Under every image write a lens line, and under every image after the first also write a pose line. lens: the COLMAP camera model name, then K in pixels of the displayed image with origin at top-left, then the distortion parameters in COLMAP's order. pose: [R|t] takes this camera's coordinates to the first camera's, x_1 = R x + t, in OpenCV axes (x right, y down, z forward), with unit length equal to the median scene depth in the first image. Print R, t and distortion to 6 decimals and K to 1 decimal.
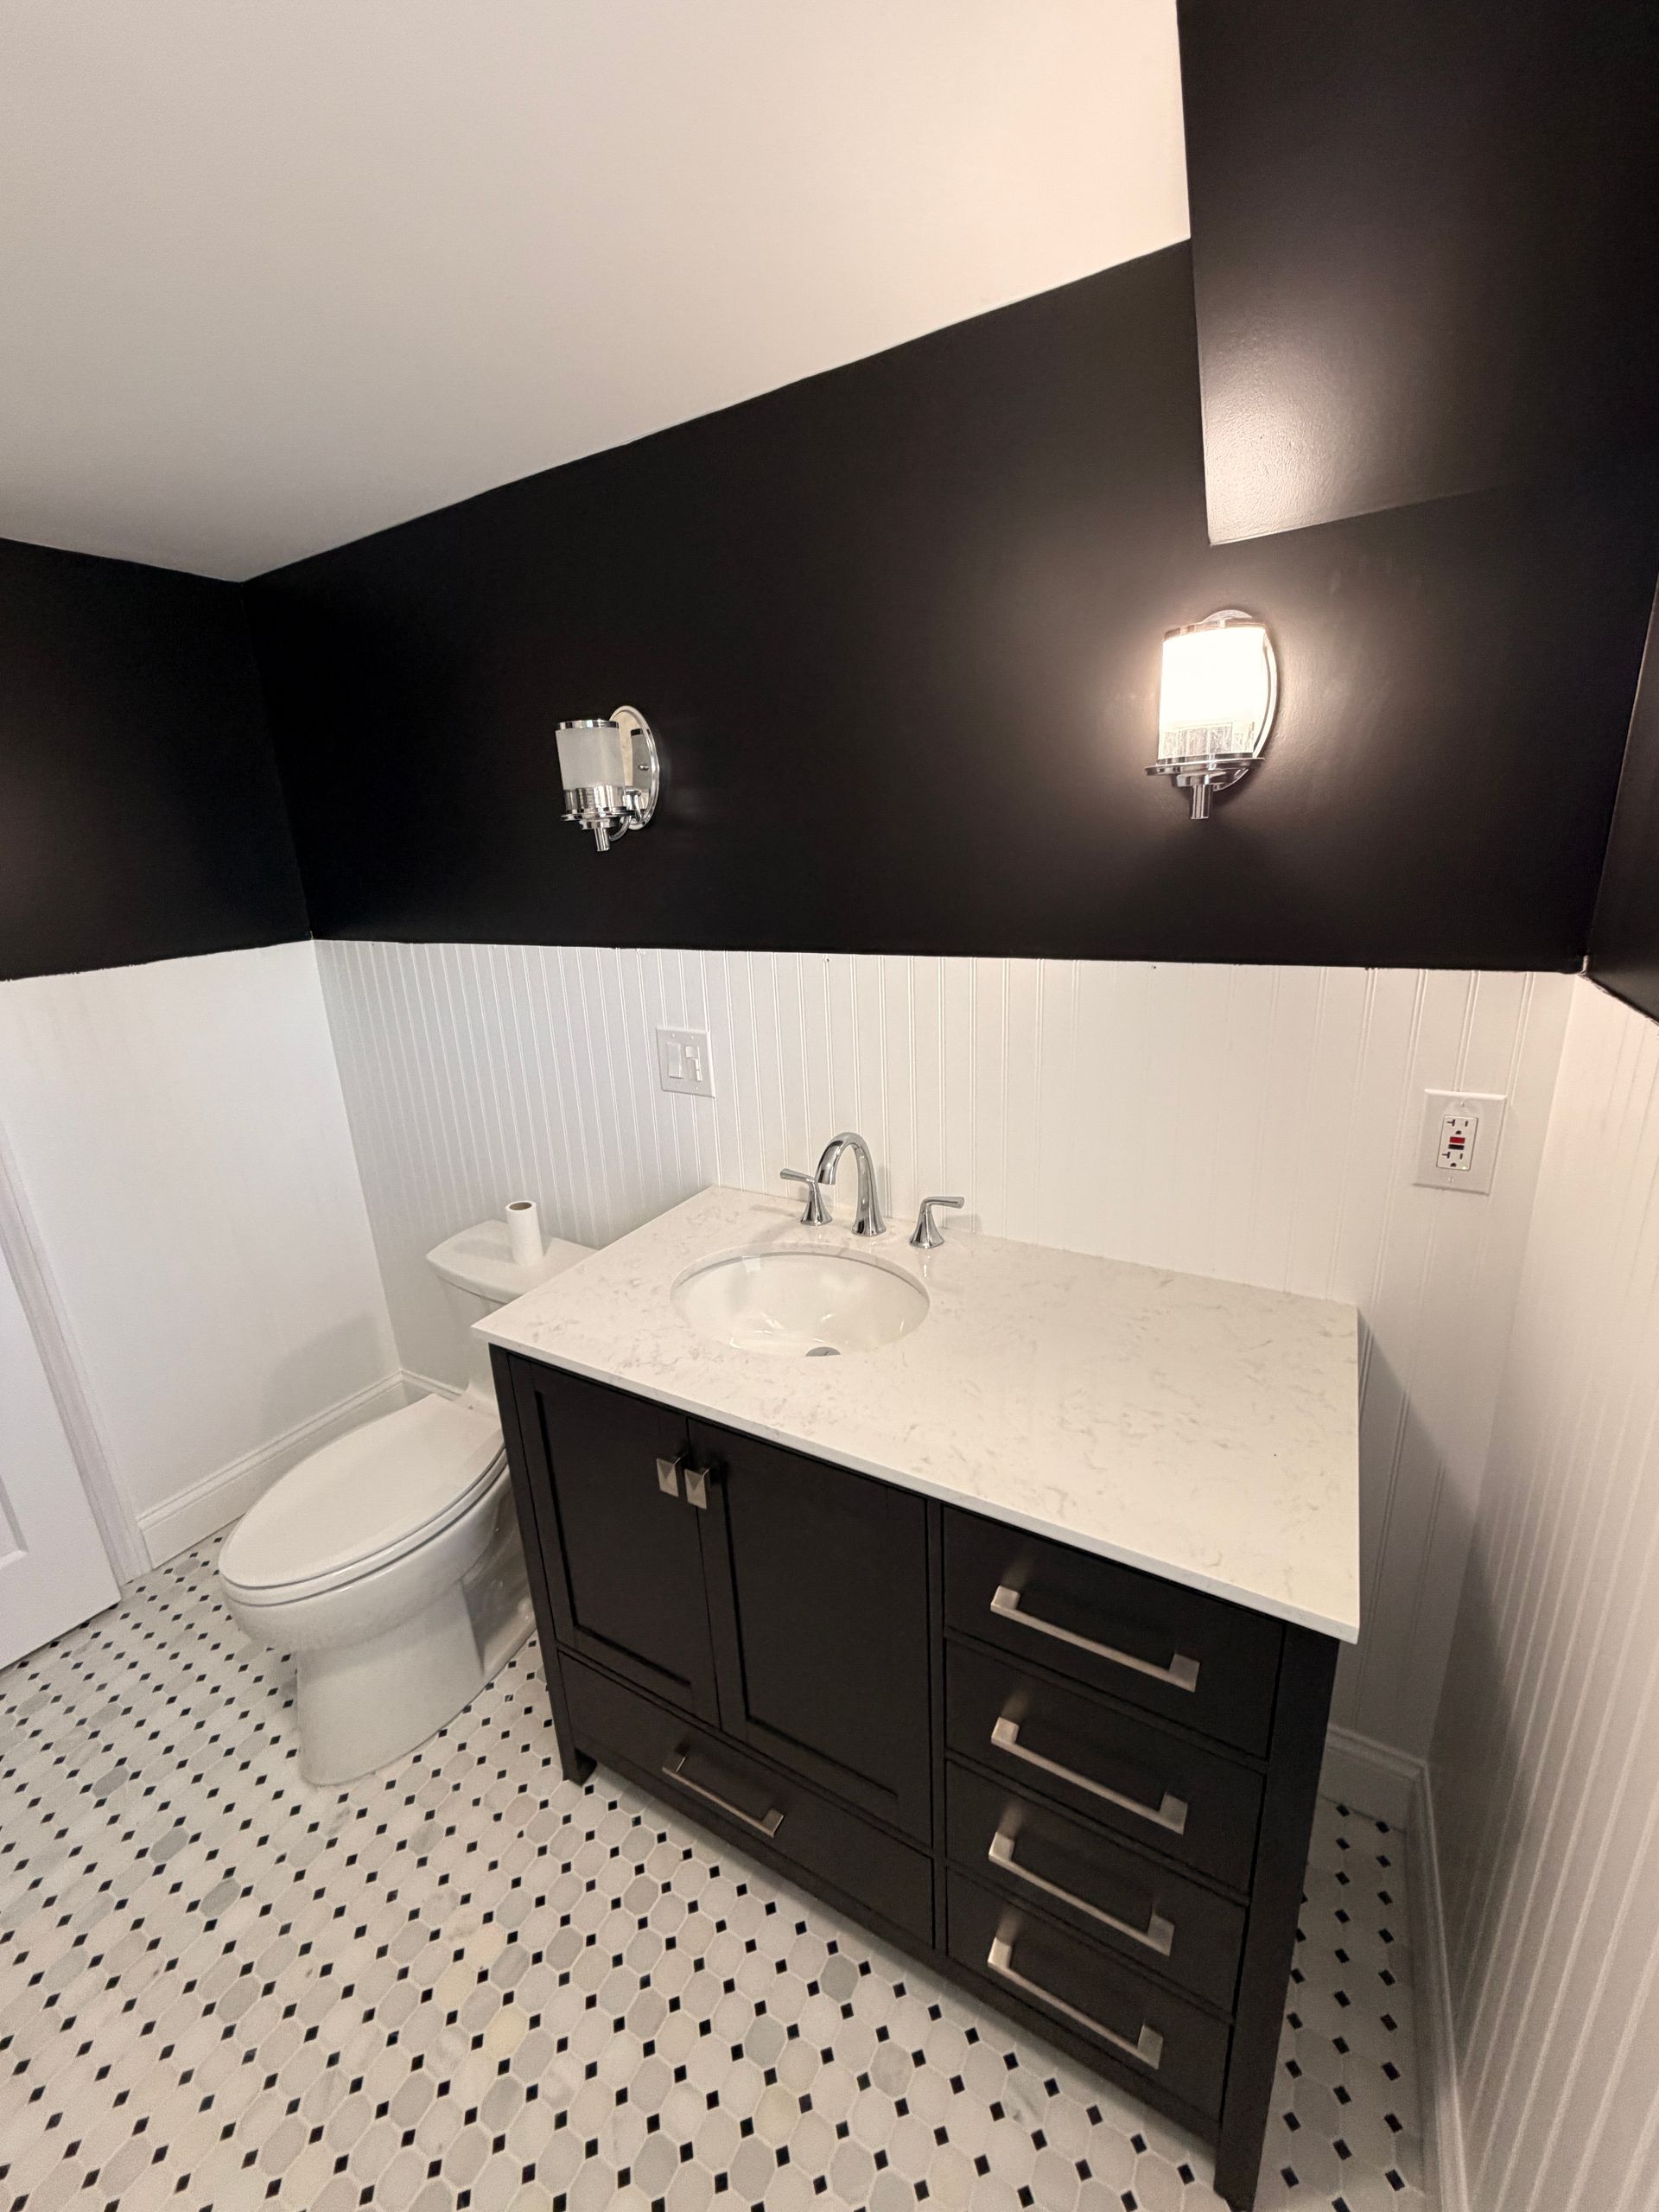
lens RADIAL K [[885.6, 0, 828.7], [0, 885.6, 1112.3], [0, 0, 1]] dist [0.002388, 0.000468]
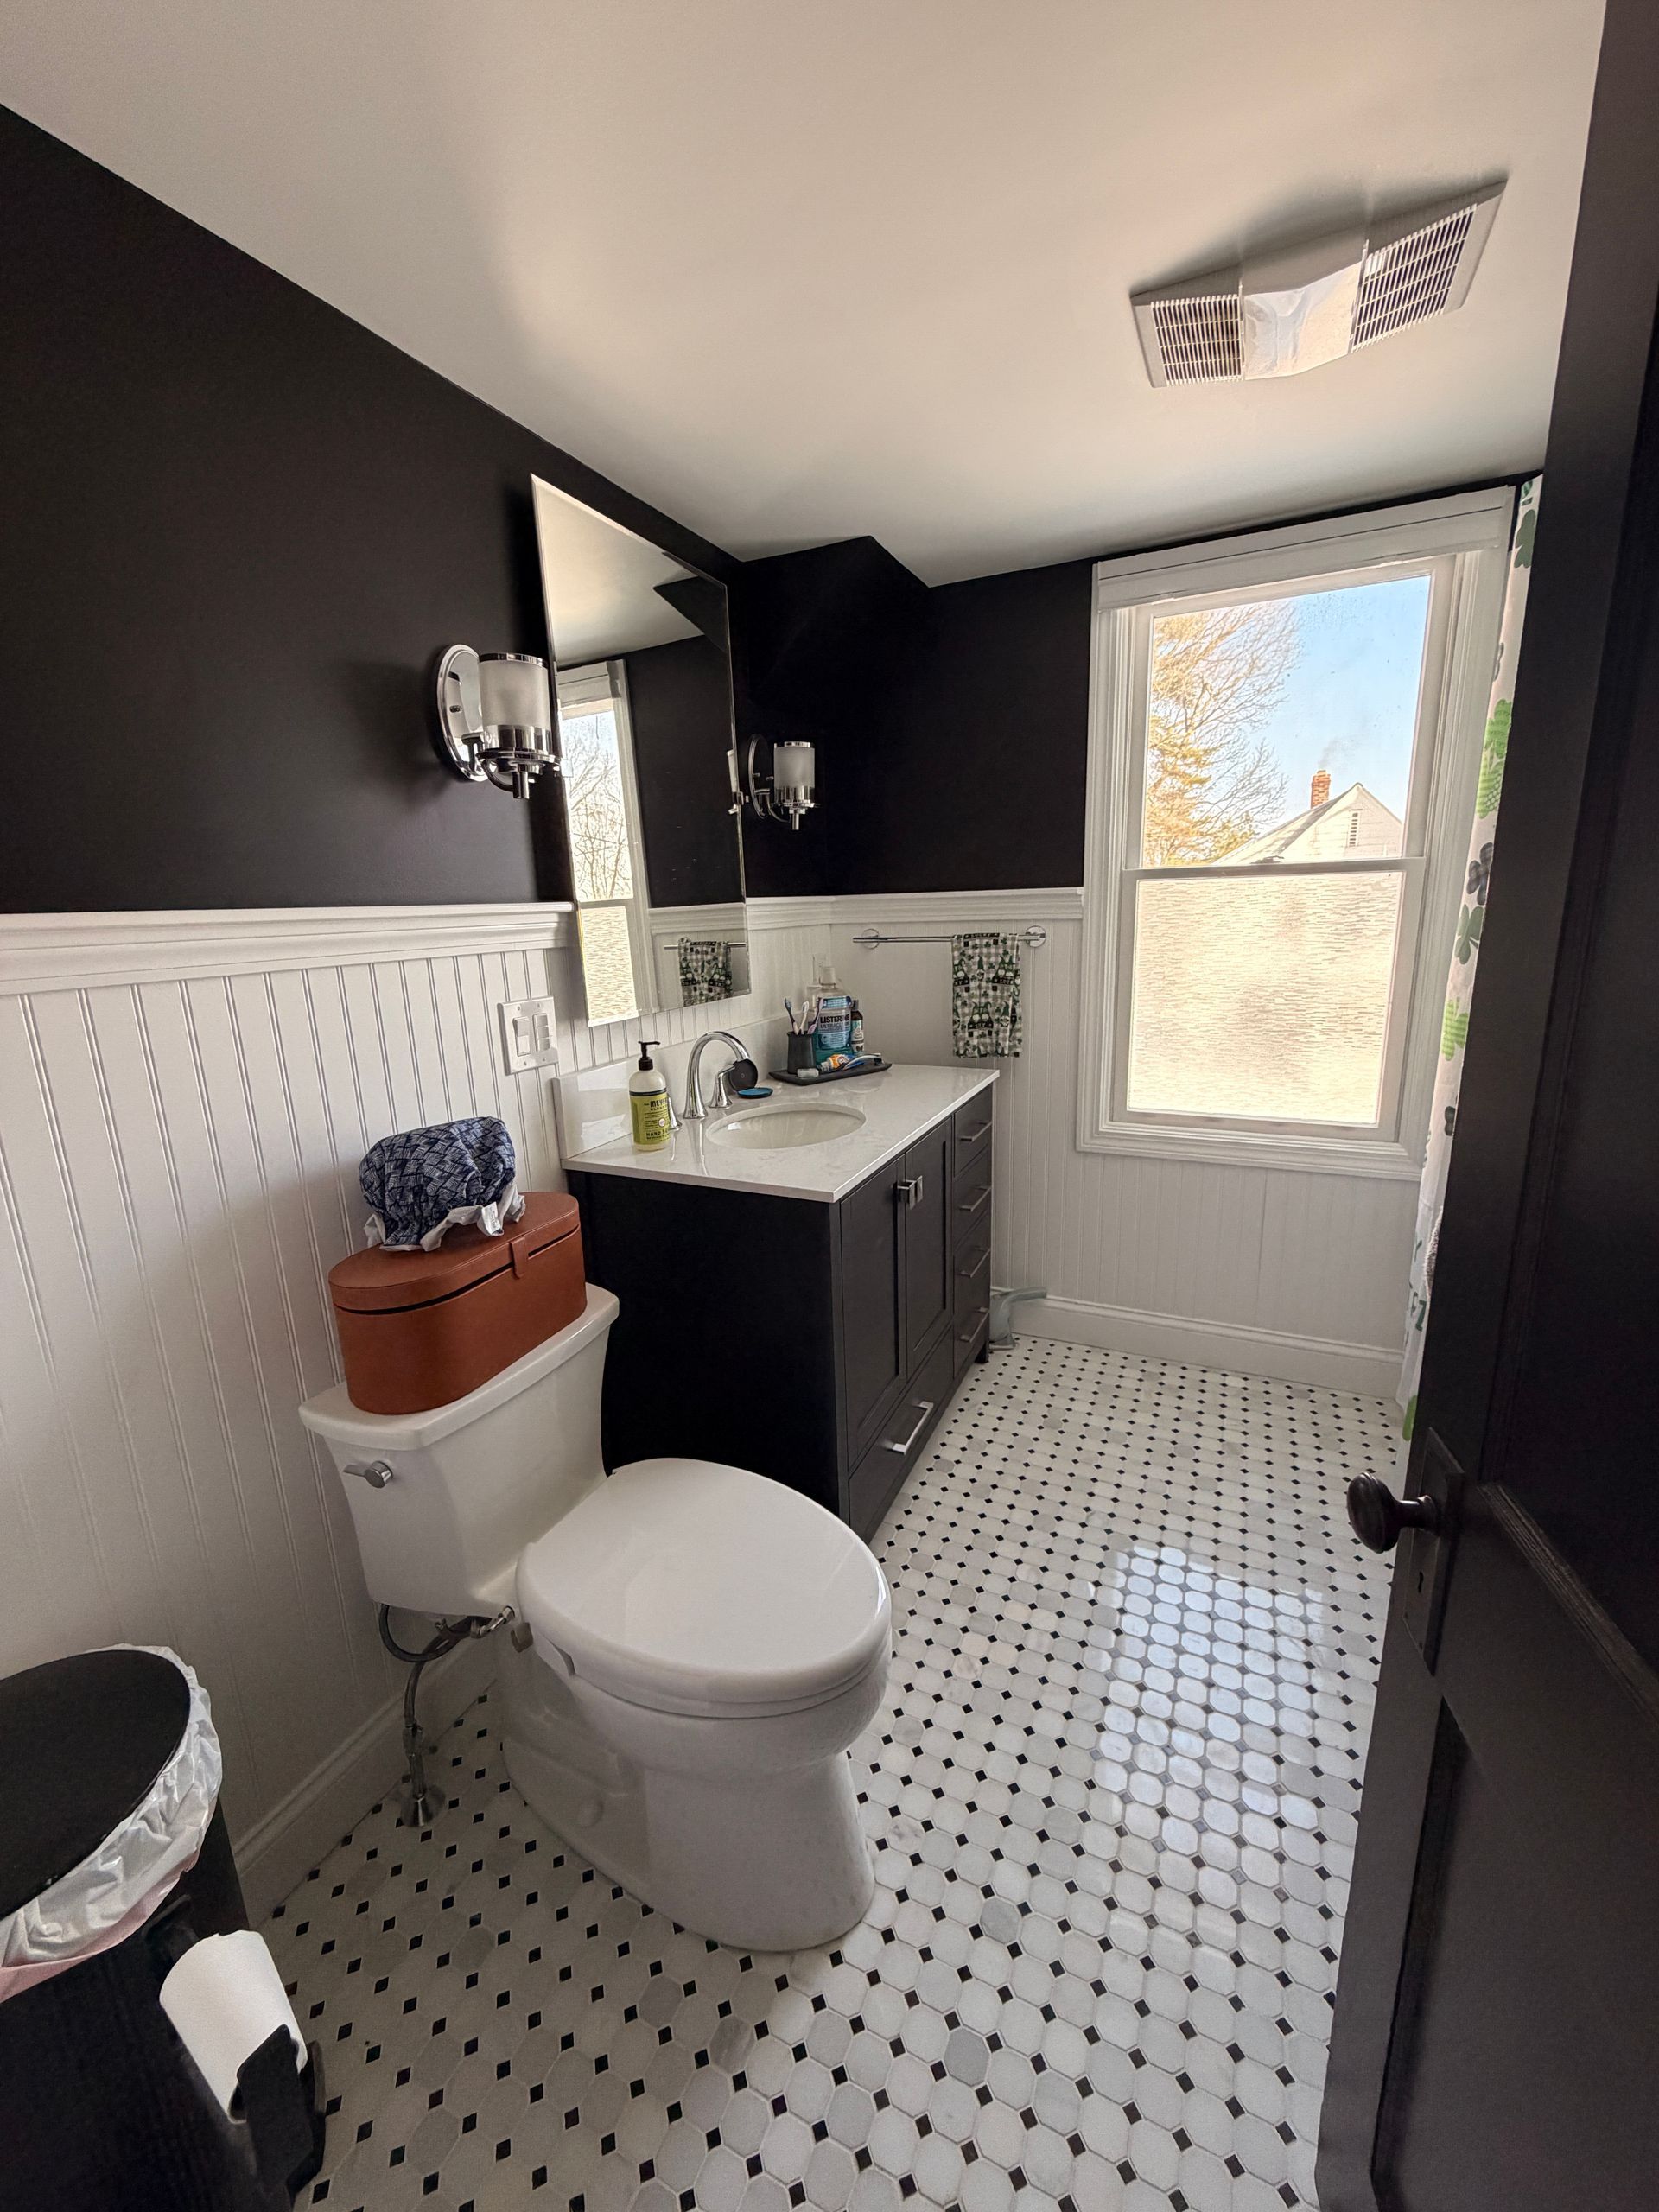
lens RADIAL K [[885.6, 0, 834.8], [0, 885.6, 1103.0], [0, 0, 1]] dist [0.002388, 0.000468]
pose [[-0.094522, -0.175961, 0.979849, -1.504836], [0.322719, 0.925688, 0.197367, -0.092537], [-0.941763, 0.334872, -0.030712, 0.990502]]
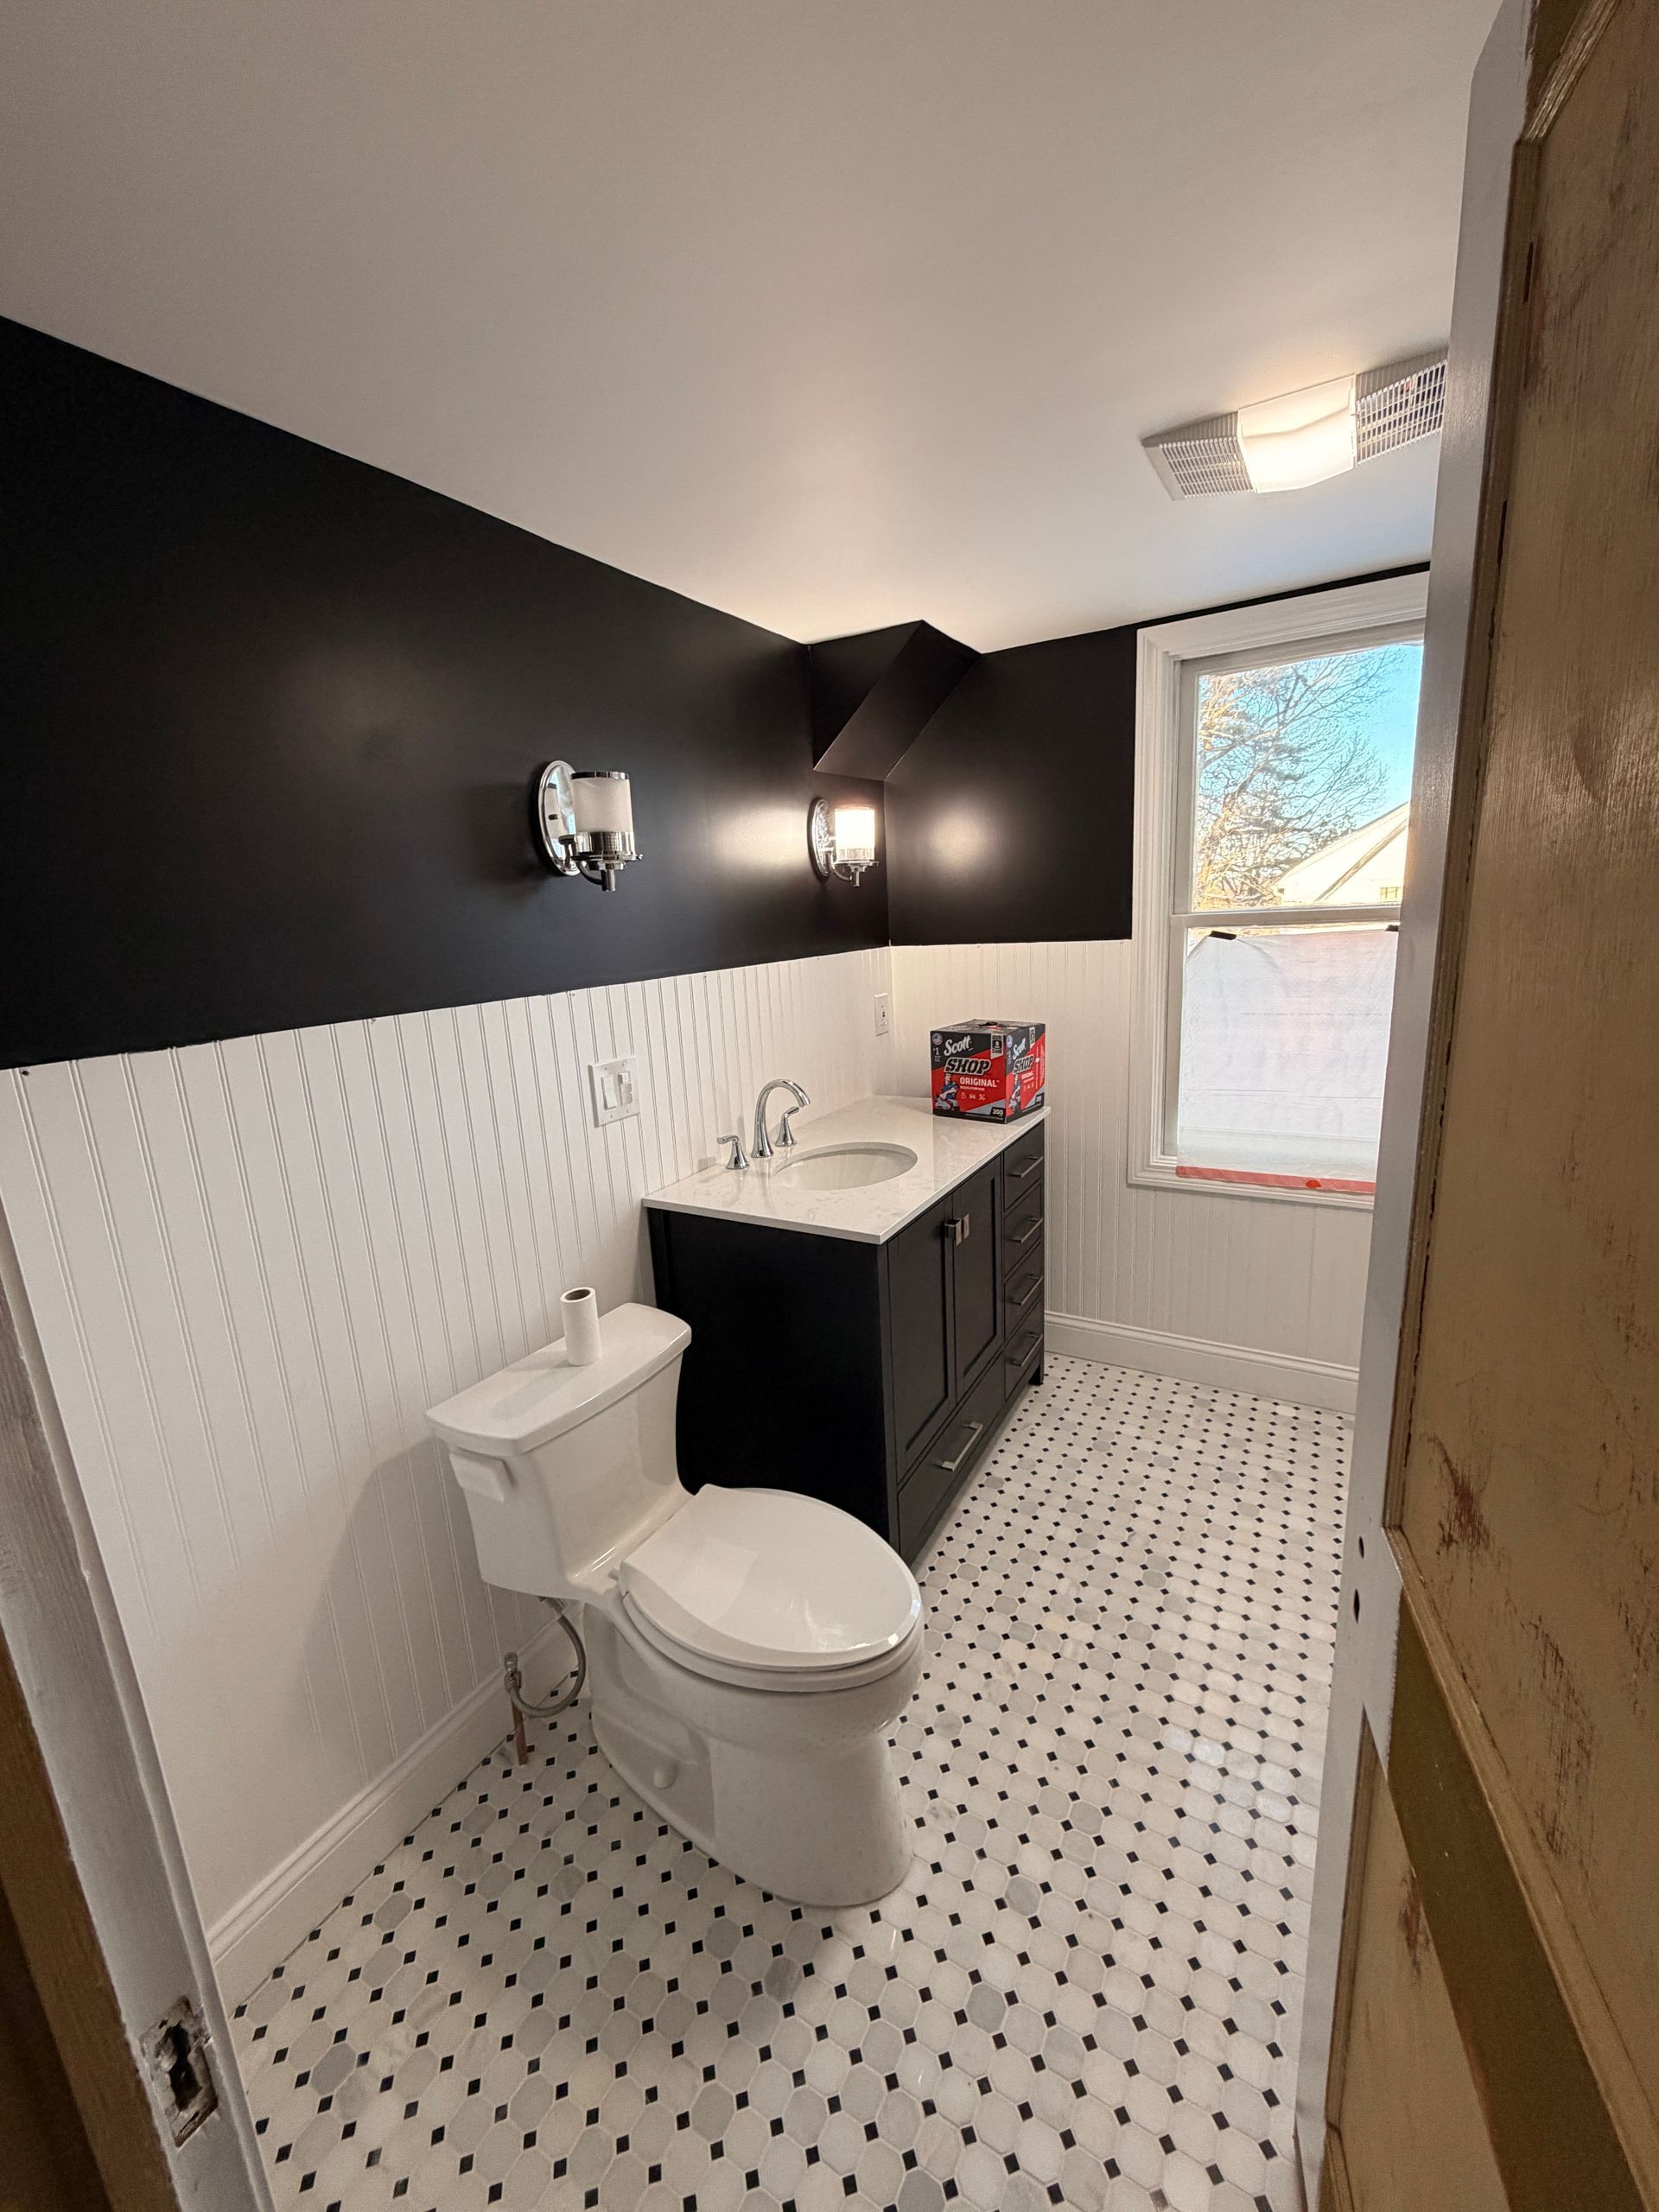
lens RADIAL K [[885.6, 0, 836.6], [0, 885.6, 1105.2], [0, 0, 1]] dist [0.002388, 0.000468]
pose [[-0.006676, -0.173709, 0.984774, -1.625060], [0.338194, 0.926374, 0.165700, -0.166556], [-0.941053, 0.334151, 0.052563, 0.925684]]
